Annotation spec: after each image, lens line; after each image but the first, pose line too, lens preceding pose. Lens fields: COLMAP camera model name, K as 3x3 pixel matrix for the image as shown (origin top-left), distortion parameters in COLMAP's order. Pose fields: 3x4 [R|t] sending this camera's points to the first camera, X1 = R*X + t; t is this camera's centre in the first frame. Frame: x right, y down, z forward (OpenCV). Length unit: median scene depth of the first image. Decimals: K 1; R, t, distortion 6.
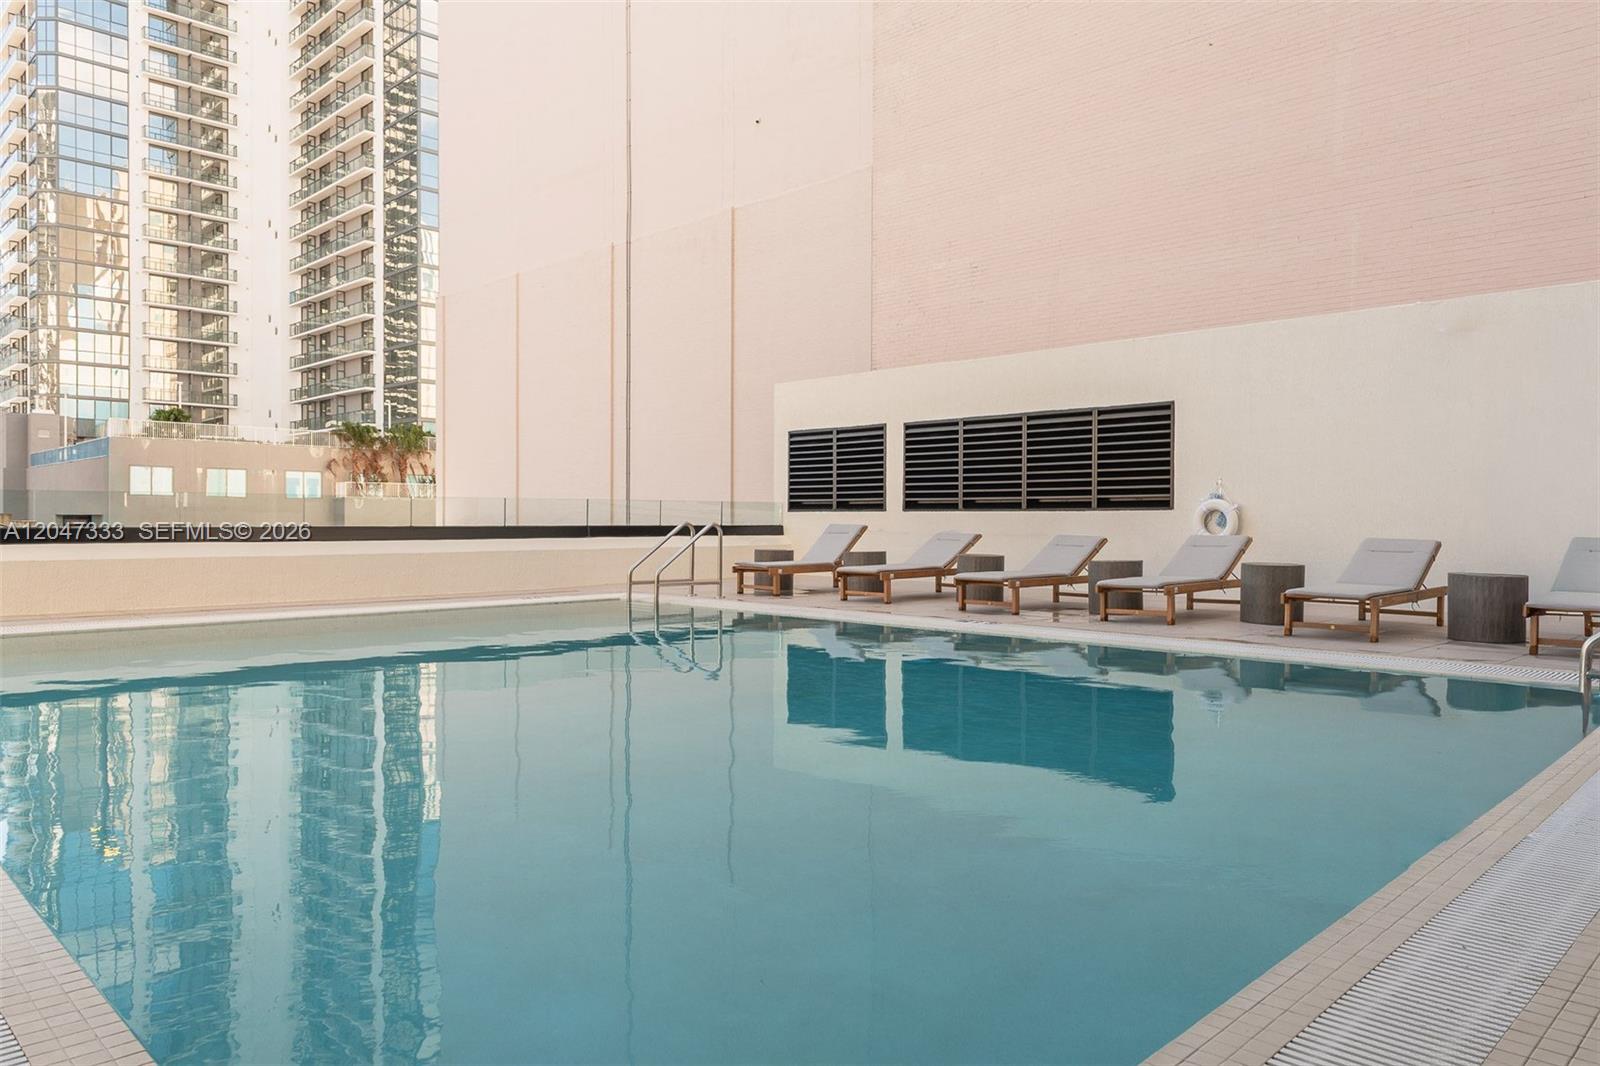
lens RADIAL K [[1121.5, 0, 796.6], [0, 1121.5, 532.3], [0, 0, 1]] dist [0.004337, 0.004215]
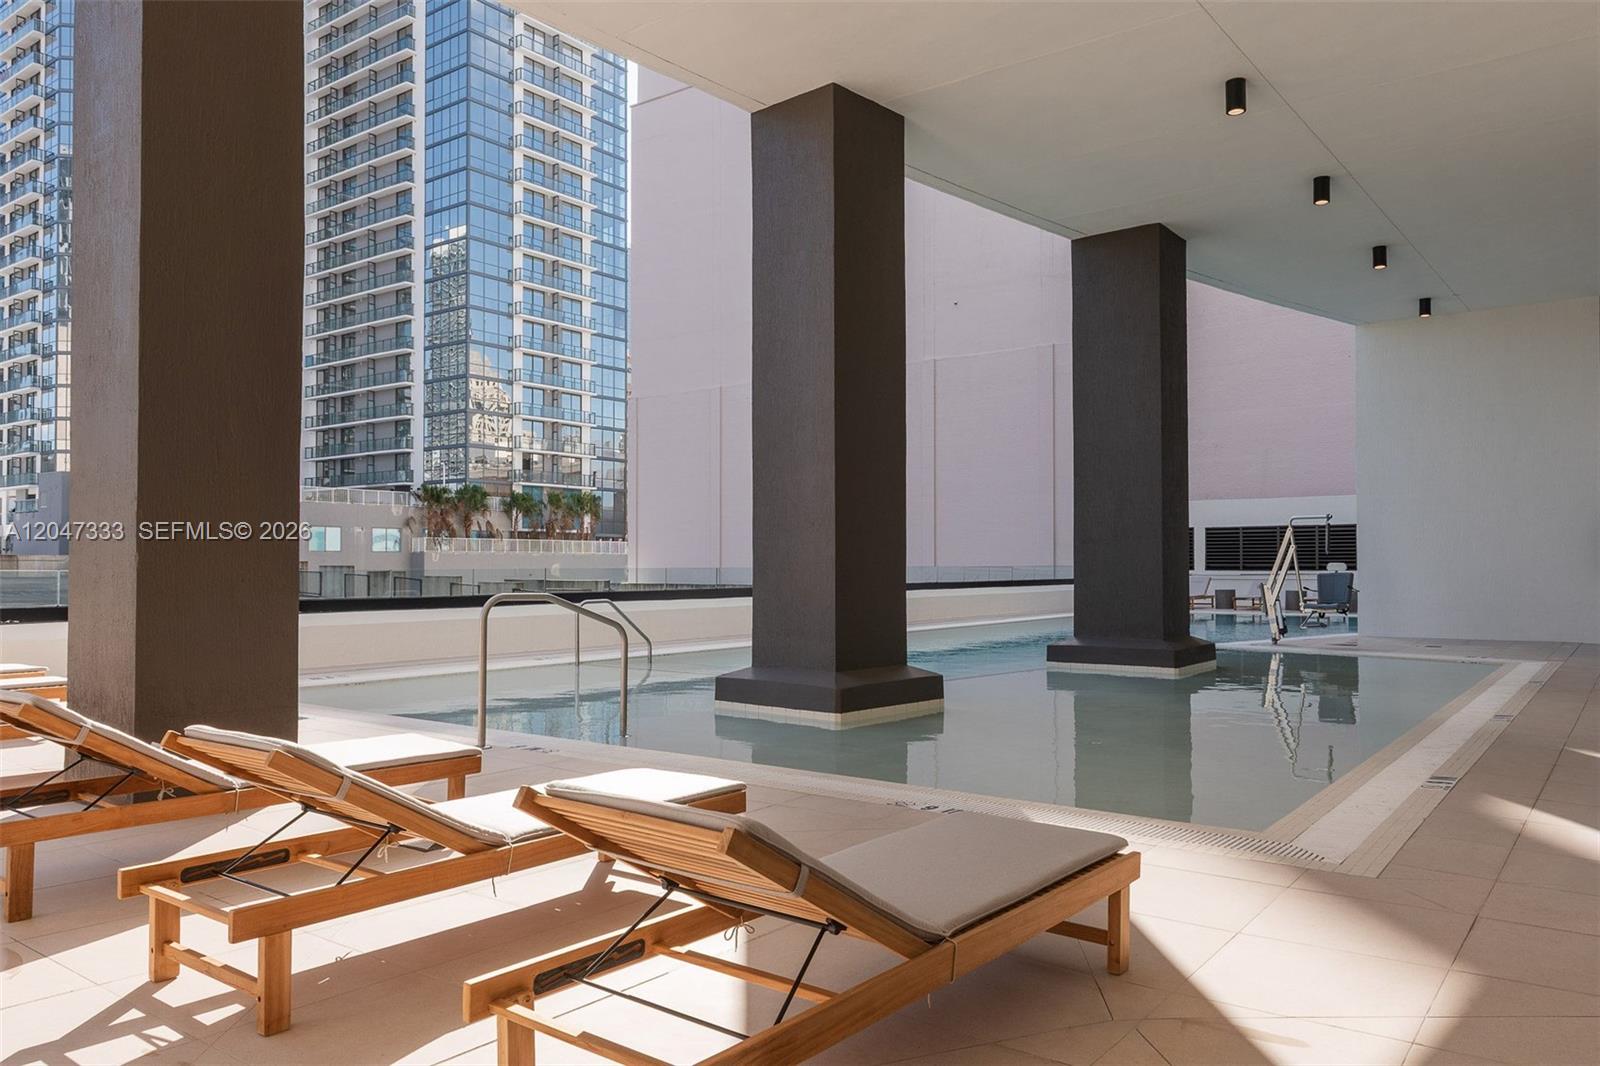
lens RADIAL K [[1121.5, 0, 803.1], [0, 1121.5, 534.4], [0, 0, 1]] dist [0.004337, 0.004215]
pose [[0.993772, 0.000328, 0.111429, -0.148572], [0.004093, 0.999213, -0.039445, -0.001931], [-0.111354, 0.039656, 0.992989, -0.159643]]
